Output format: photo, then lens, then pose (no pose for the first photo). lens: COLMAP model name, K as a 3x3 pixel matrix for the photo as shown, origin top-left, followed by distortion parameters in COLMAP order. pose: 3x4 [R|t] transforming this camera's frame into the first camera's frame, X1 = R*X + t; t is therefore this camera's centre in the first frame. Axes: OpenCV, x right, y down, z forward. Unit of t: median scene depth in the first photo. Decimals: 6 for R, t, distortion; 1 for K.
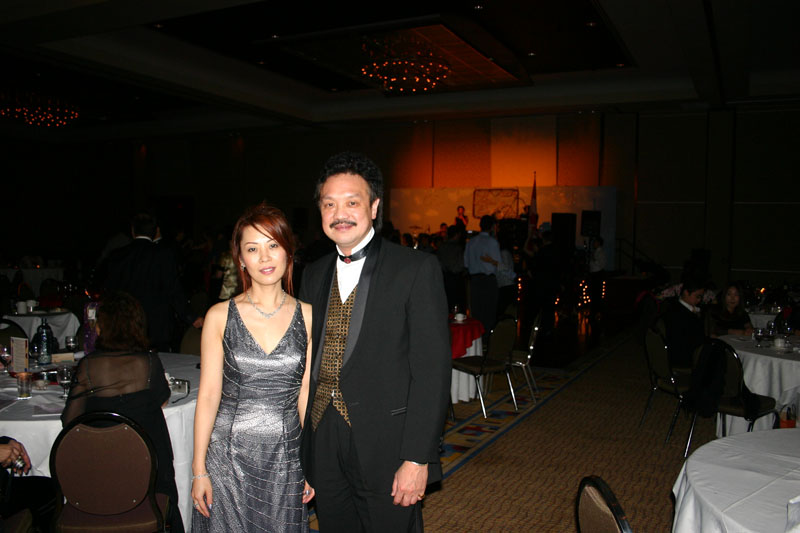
lens RADIAL K [[765.6, 0, 415.9], [0, 765.6, 286.2], [0, 0, 1]] dist [-0.204830, 0.247518]
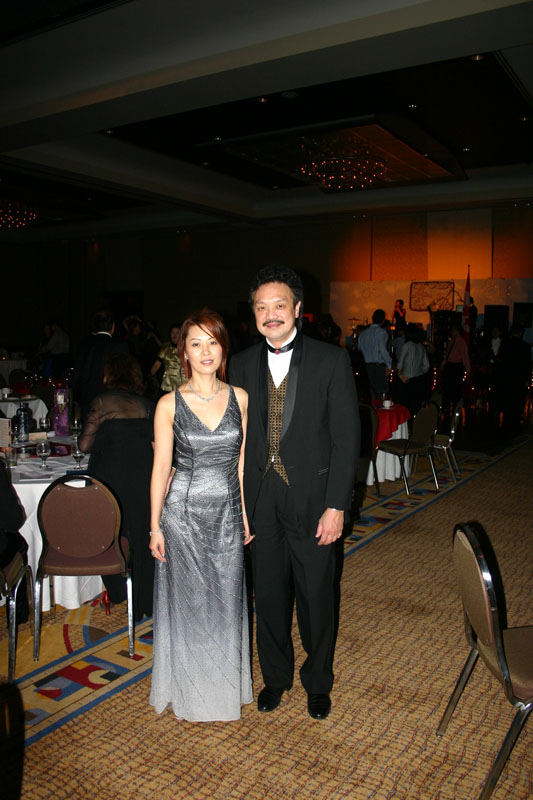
lens RADIAL K [[765.6, 0, 266.5], [0, 765.6, 400.0], [0, 0, 1]] dist [-0.204830, 0.247518]
pose [[0.992335, 0.003762, -0.123521, 0.022321], [0.000031, 0.999529, 0.030694, 0.002331], [0.123578, -0.030462, 0.991867, -0.105919]]
